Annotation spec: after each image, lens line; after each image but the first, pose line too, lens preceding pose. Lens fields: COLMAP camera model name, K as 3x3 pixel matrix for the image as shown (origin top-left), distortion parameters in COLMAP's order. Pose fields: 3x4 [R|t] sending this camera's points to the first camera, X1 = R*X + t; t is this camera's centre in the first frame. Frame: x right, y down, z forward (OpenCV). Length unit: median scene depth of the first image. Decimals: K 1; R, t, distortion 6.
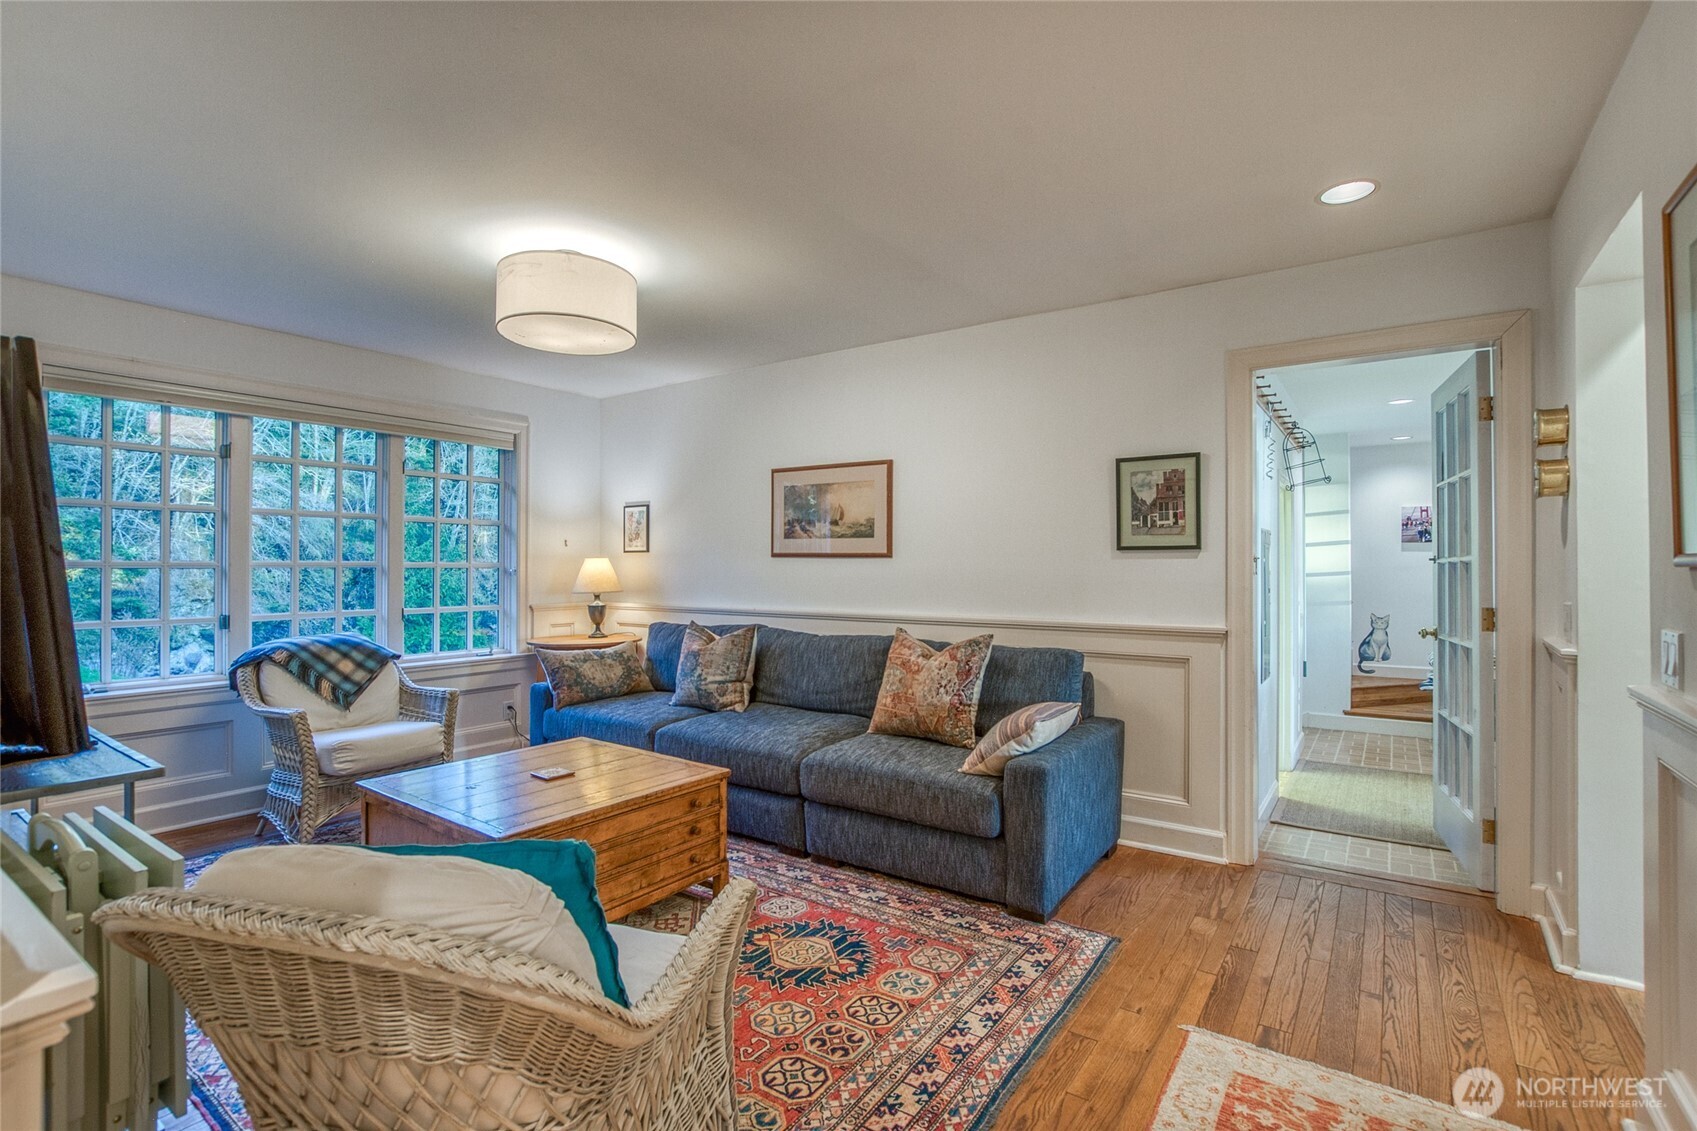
lens RADIAL K [[780.6, 0, 848.5], [0, 780.6, 565.5], [0, 0, 1]] dist [-0.000270, -0.000042]
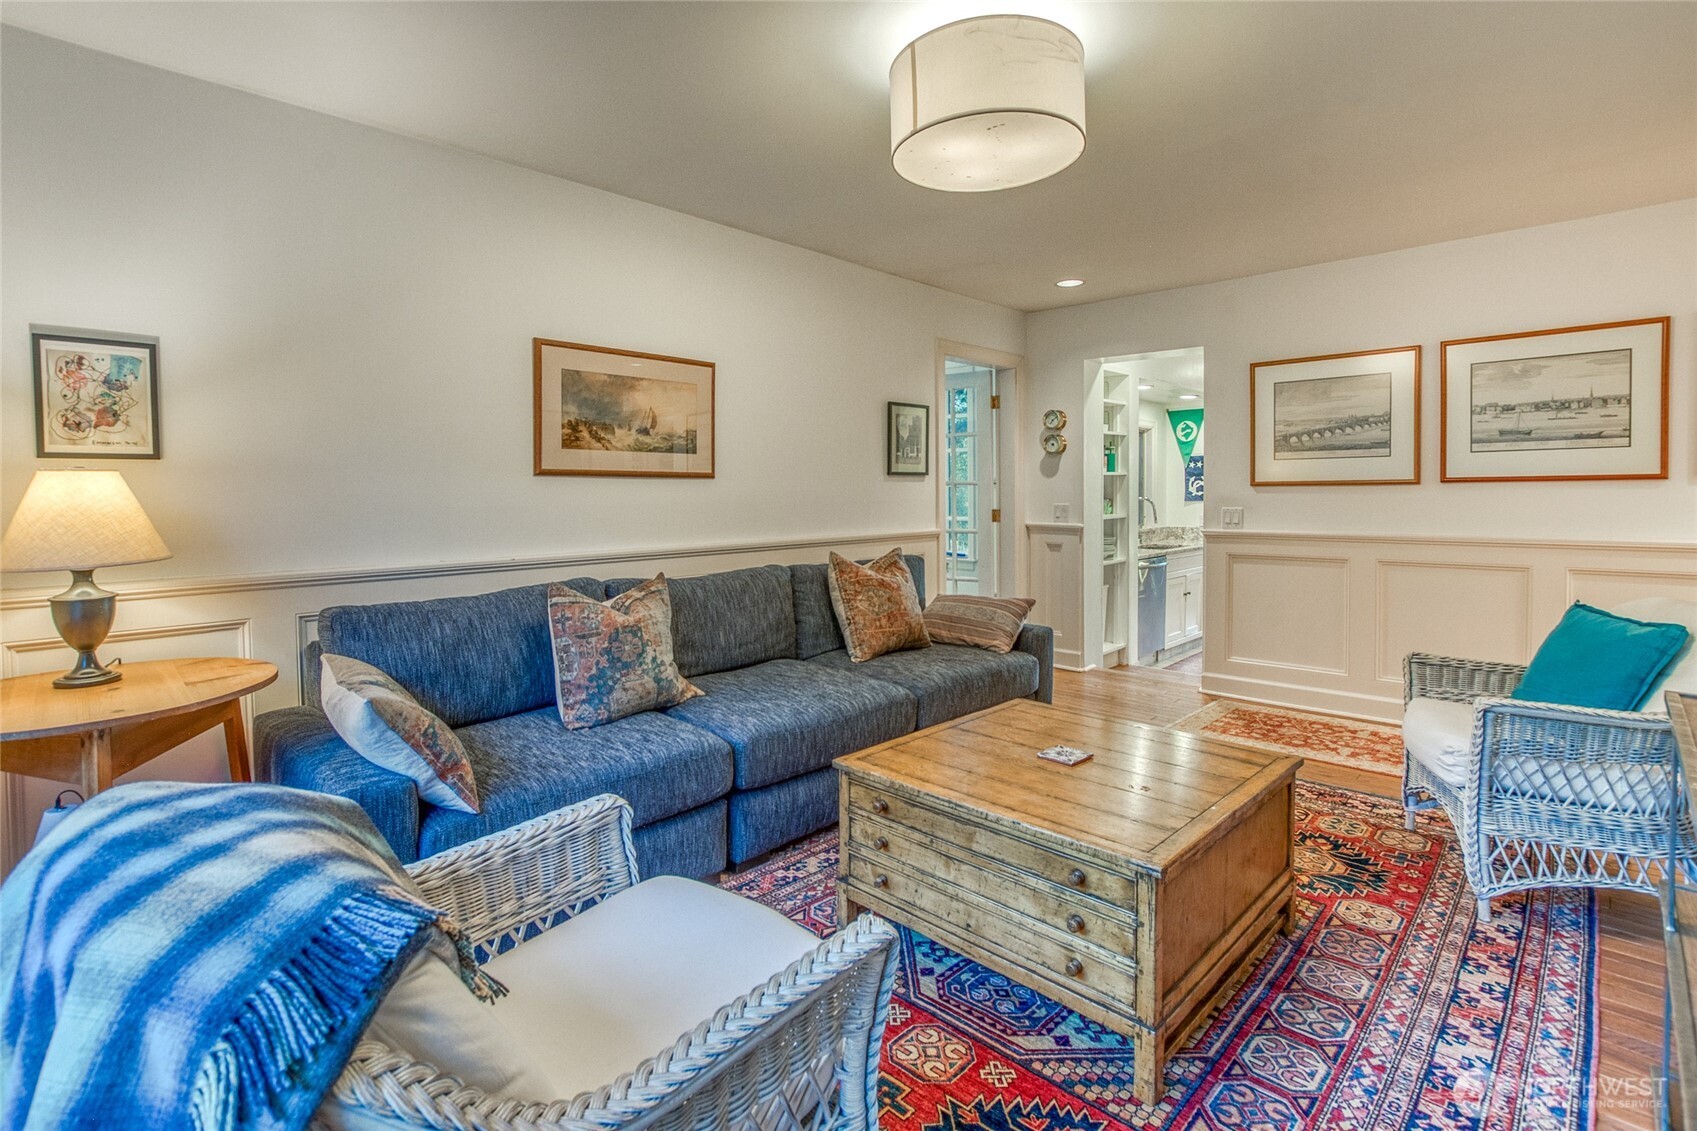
lens RADIAL K [[797.0, 0, 849.2], [0, 797.0, 506.8], [0, 0, 1]] dist [-0.001666, -0.000257]
pose [[0.171625, -0.024667, 0.984853, -0.734510], [0.004433, 0.999696, 0.024266, 0.000361], [-0.985152, 0.000201, 0.171683, 0.665477]]
